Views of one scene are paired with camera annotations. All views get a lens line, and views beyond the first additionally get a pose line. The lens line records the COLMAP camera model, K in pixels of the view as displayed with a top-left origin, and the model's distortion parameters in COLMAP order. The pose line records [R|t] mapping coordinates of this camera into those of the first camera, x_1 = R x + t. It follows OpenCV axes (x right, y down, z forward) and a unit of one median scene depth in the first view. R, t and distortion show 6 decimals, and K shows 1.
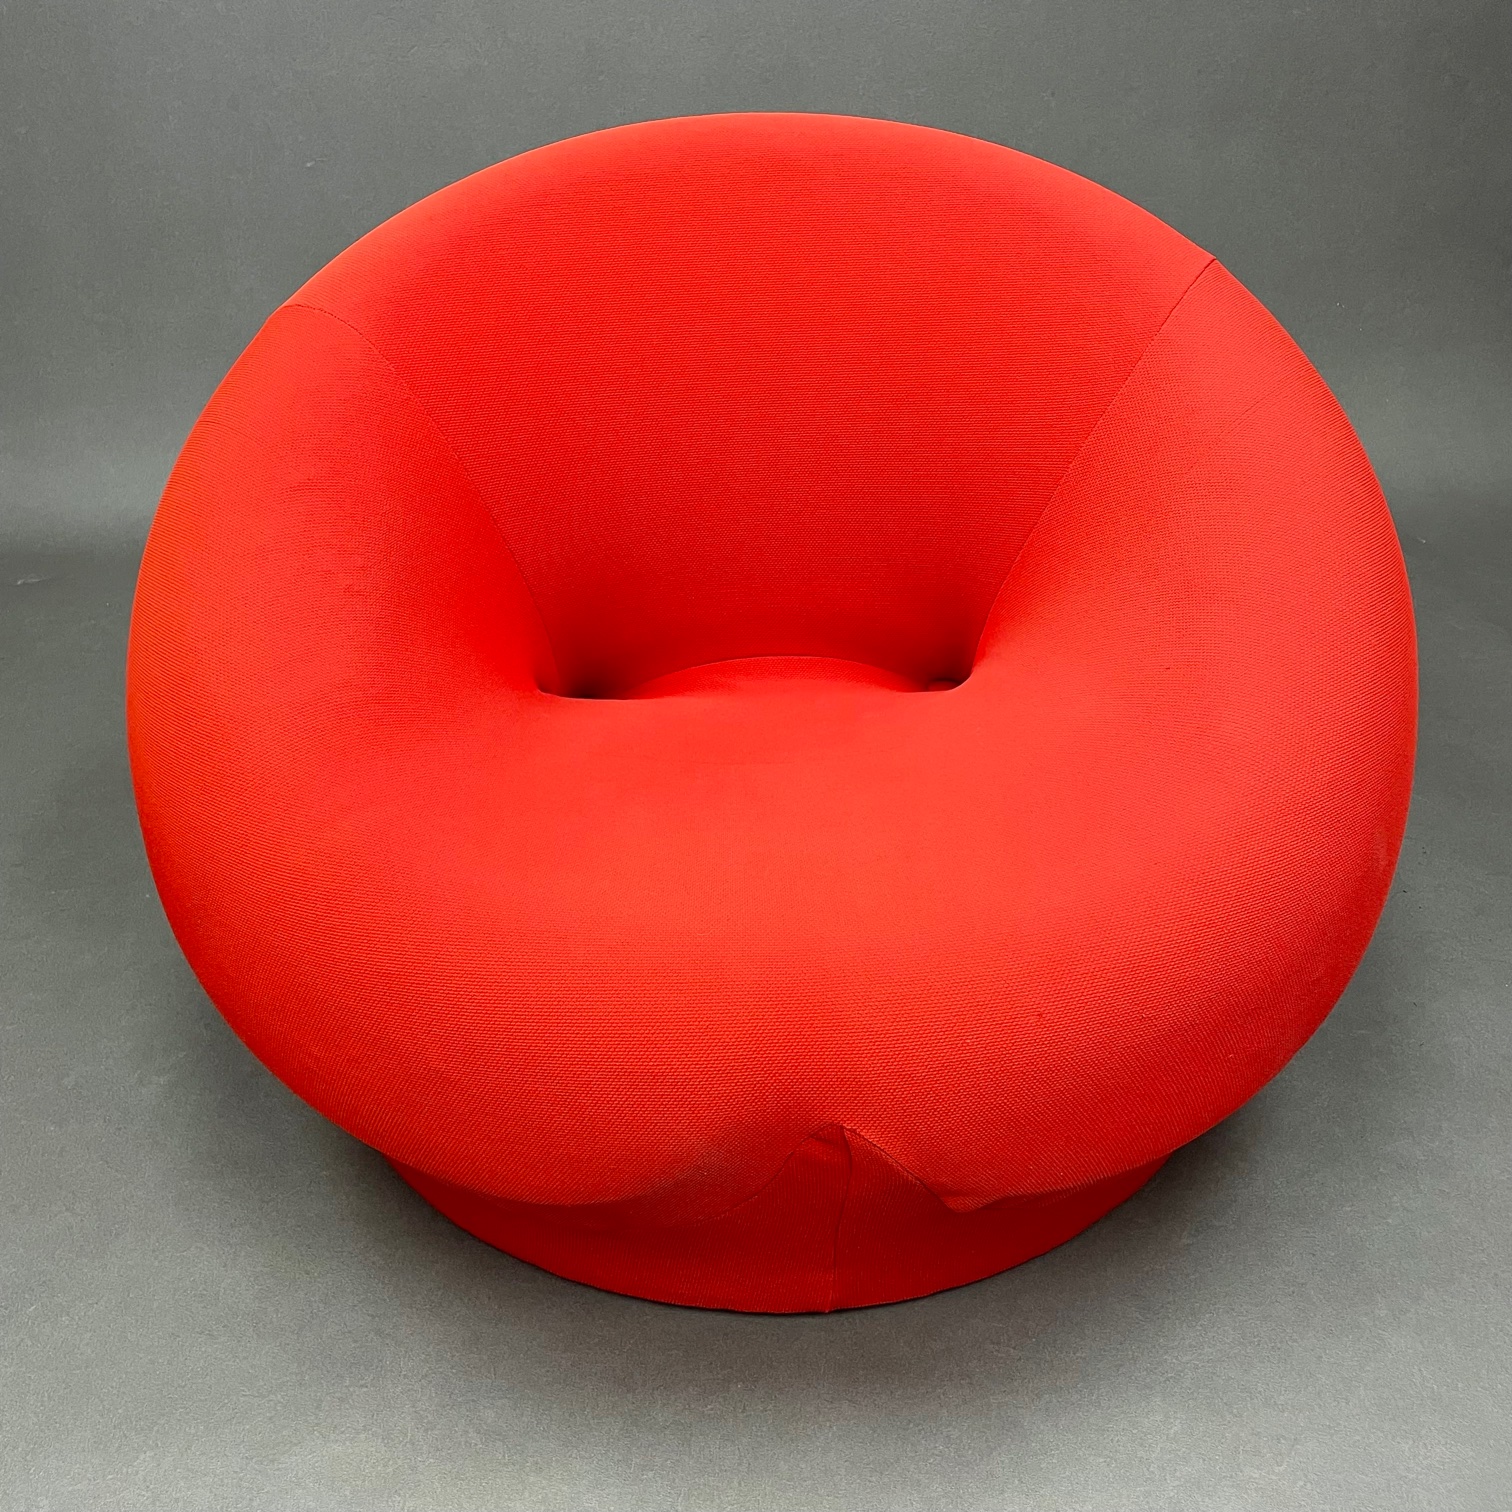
lens RADIAL K [[1562.5, 0, 763.1], [0, 1562.5, 728.8], [0, 0, 1]] dist [0.007442, 0.000000]
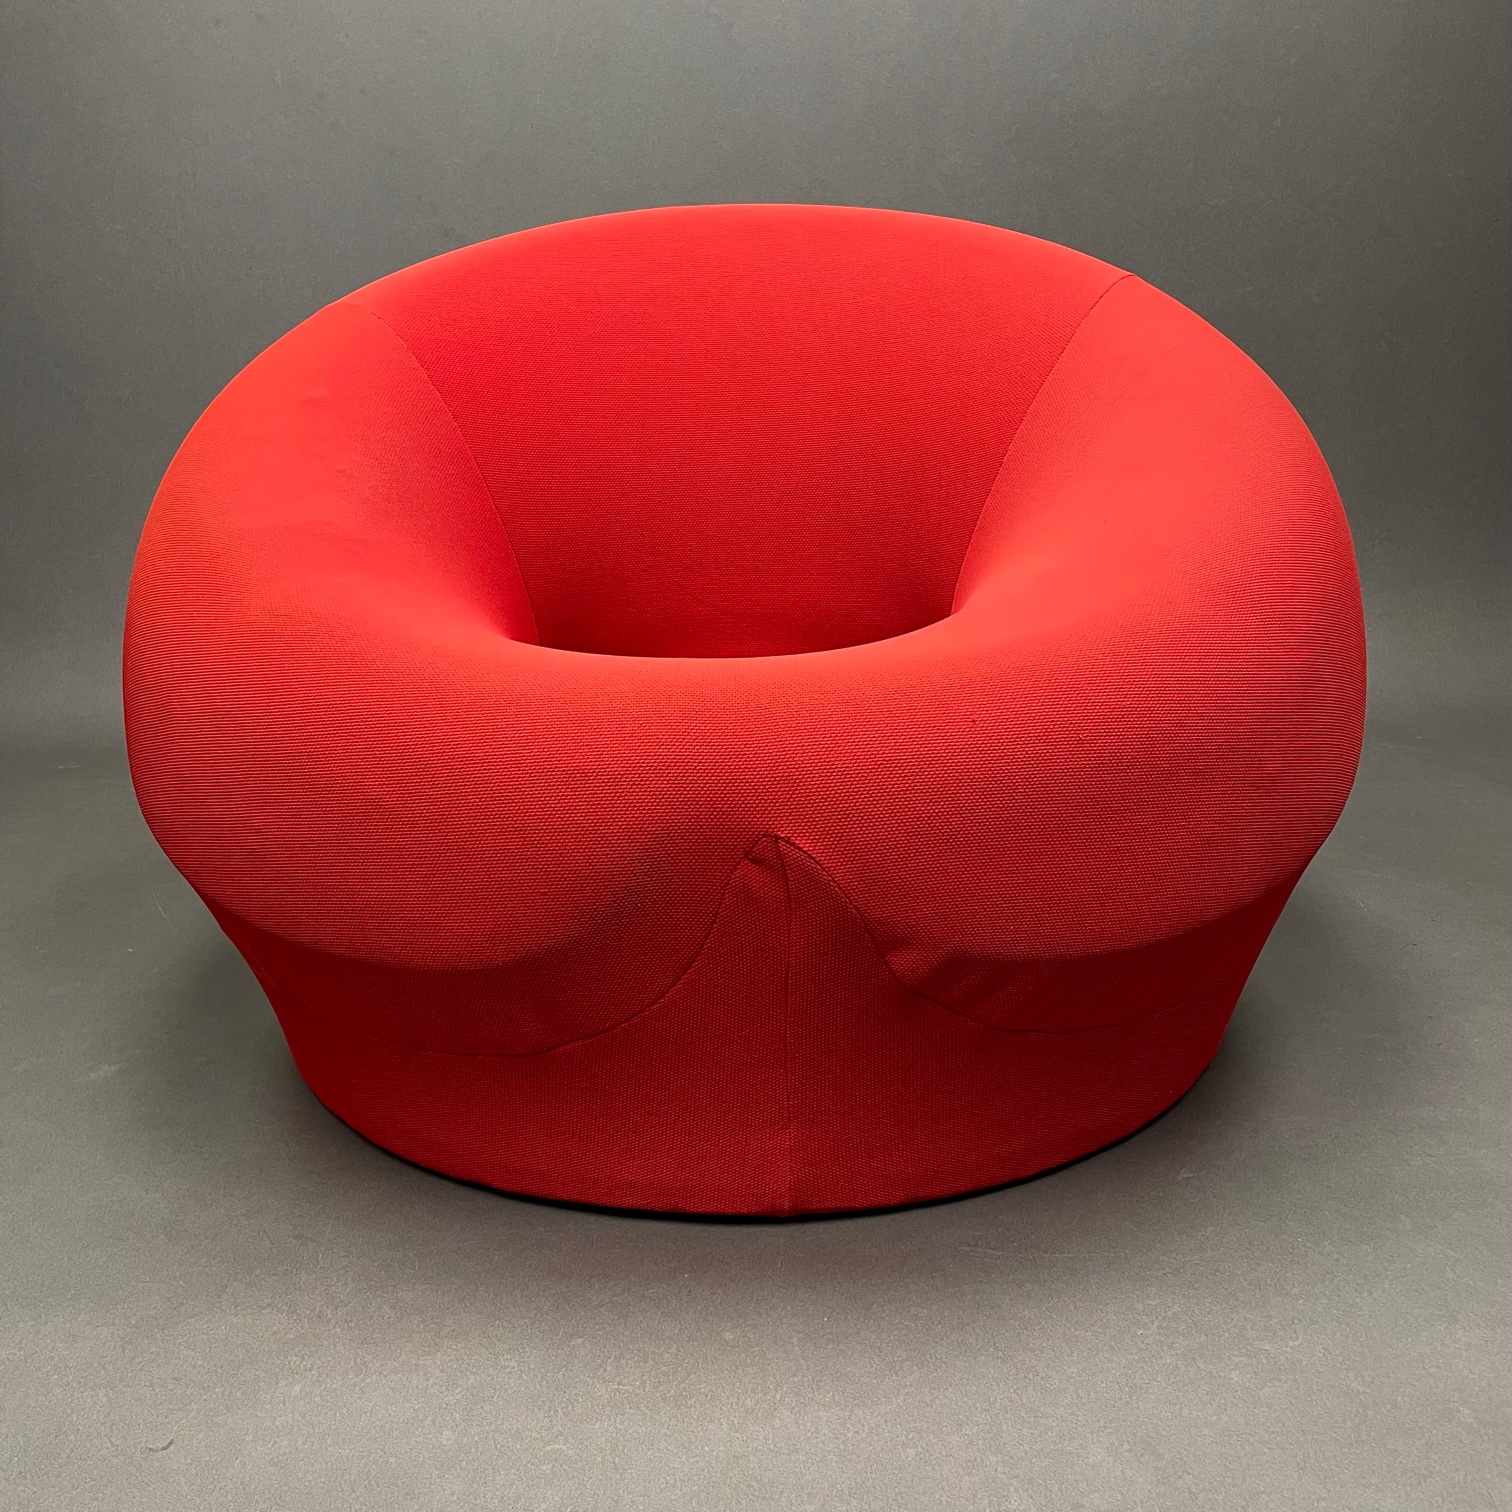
lens RADIAL K [[1562.5, 0, 761.5], [0, 1562.5, 708.2], [0, 0, 1]] dist [0.007442, 0.000000]
pose [[0.999247, -0.006213, -0.038310, 0.065650], [-0.007394, 0.938555, -0.345052, 0.429529], [0.038100, 0.345075, 0.937801, 0.043796]]
